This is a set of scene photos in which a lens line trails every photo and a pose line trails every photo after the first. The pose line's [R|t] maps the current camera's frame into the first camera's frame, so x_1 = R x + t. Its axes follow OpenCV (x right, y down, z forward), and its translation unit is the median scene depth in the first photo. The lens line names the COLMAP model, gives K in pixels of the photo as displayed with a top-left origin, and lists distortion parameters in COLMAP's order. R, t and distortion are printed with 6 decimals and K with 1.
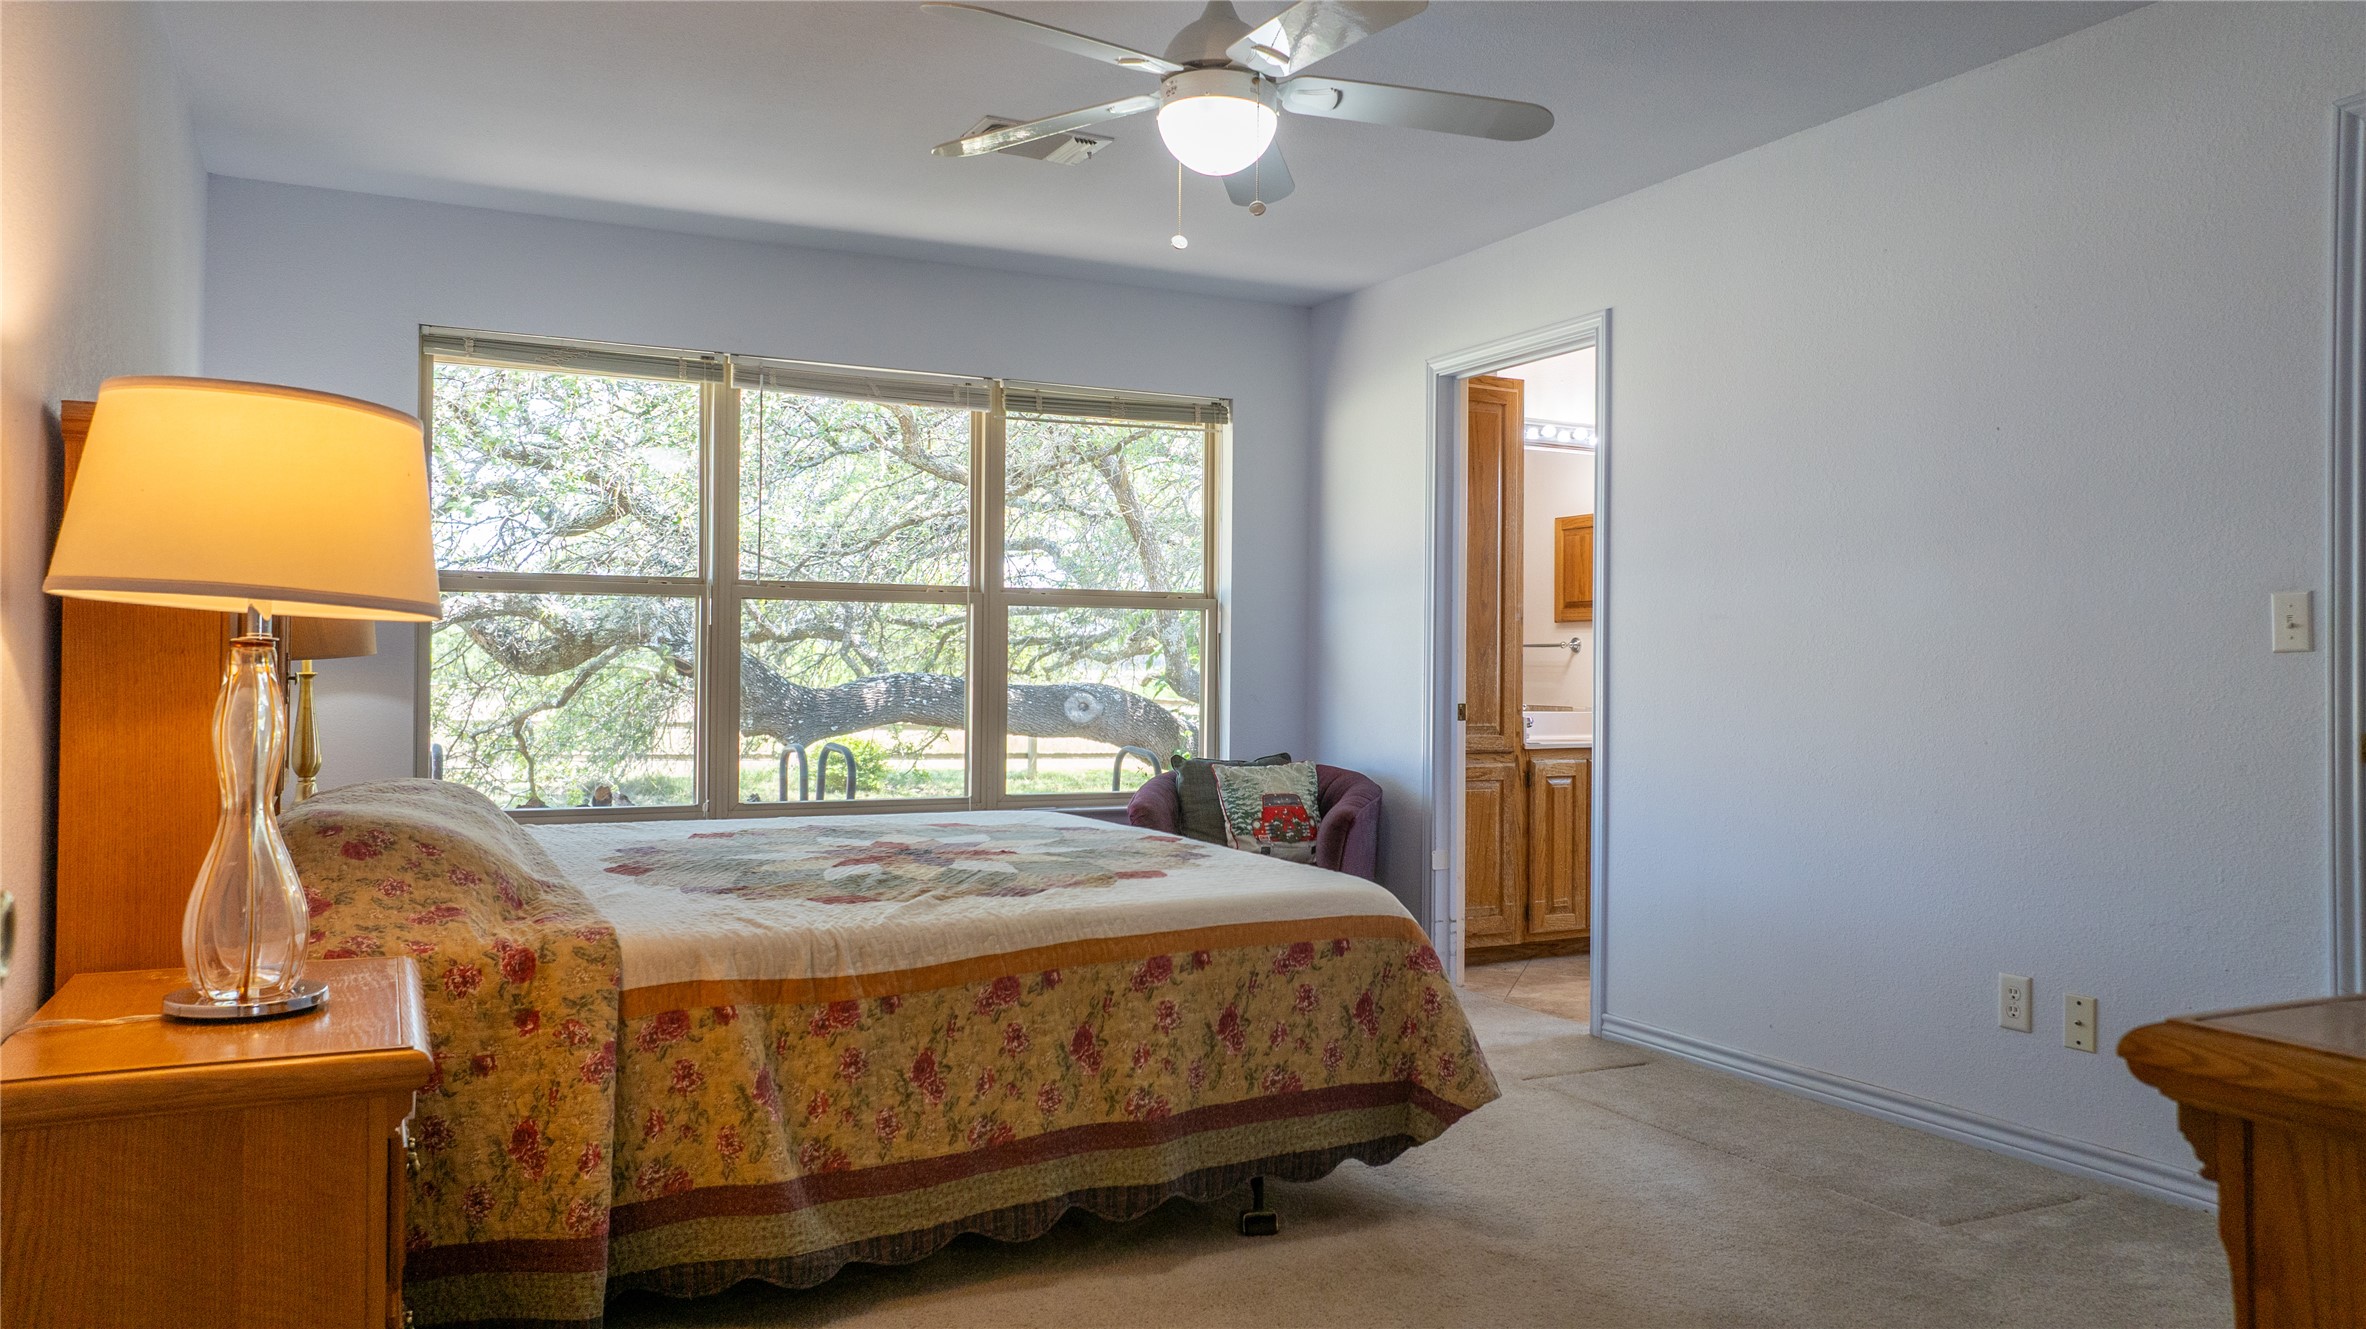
lens RADIAL K [[1668.1, 0, 1188.8], [0, 1668.1, 652.0], [0, 0, 1]] dist [-0.023663, -0.003202]
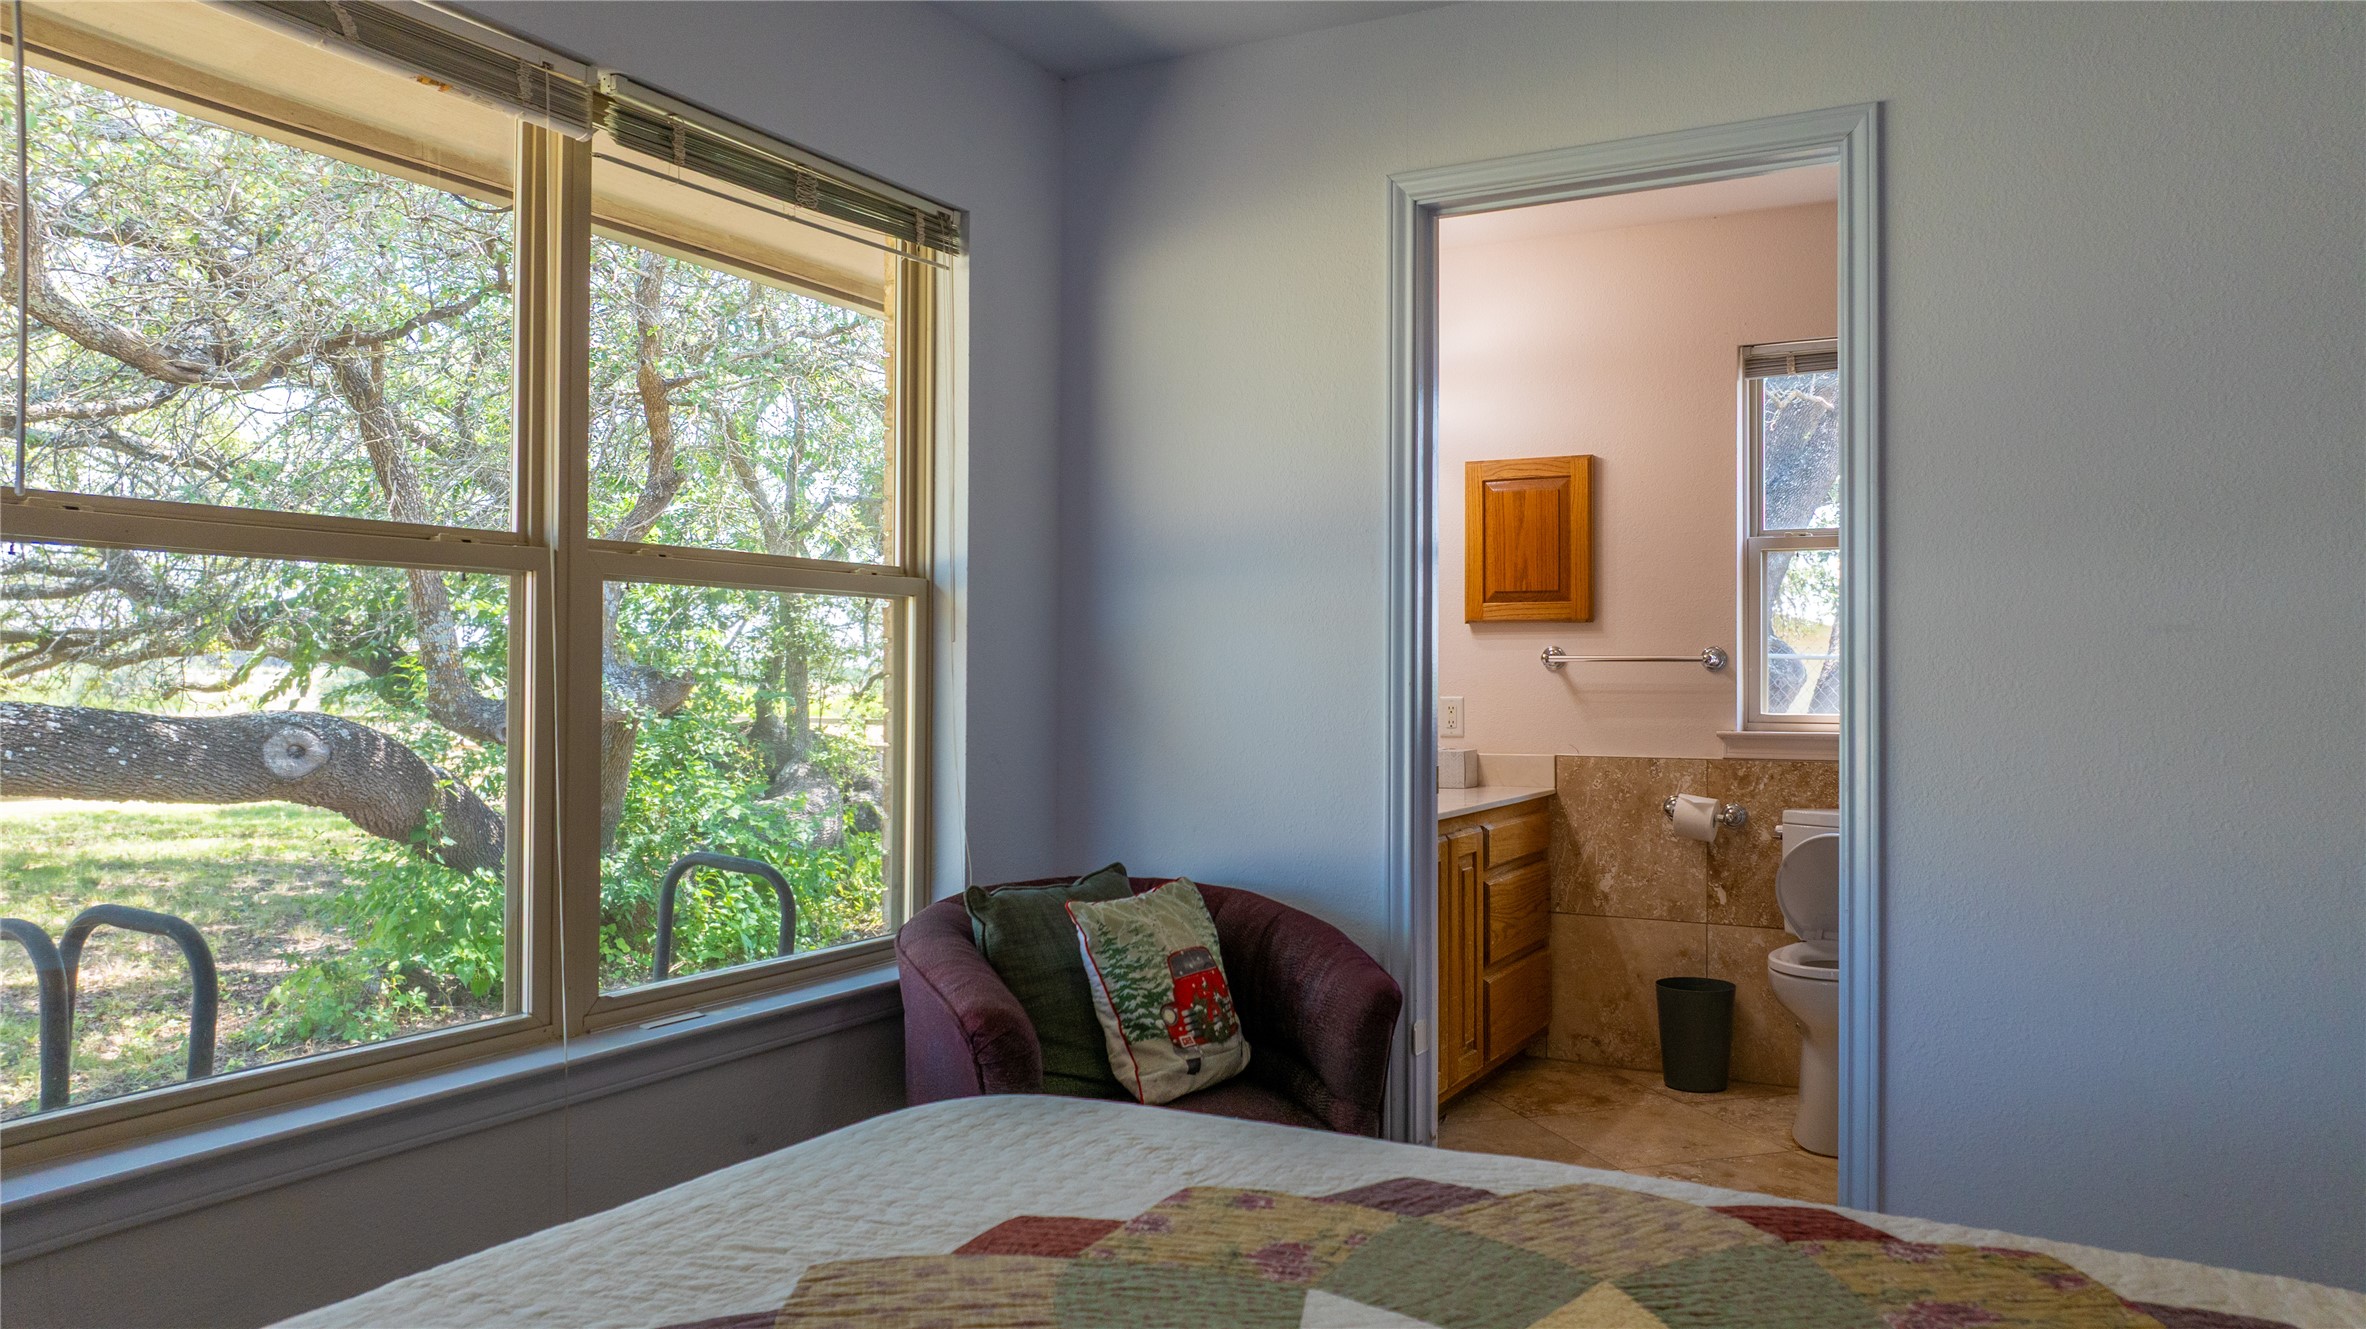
lens RADIAL K [[1668.1, 0, 1188.8], [0, 1668.1, 652.0], [0, 0, 1]] dist [-0.023663, -0.003202]
pose [[0.826912, 0.003083, 0.562323, -0.220447], [-0.003954, 0.999992, 0.000331, -0.008436], [-0.562317, -0.002497, 0.826918, 0.514124]]
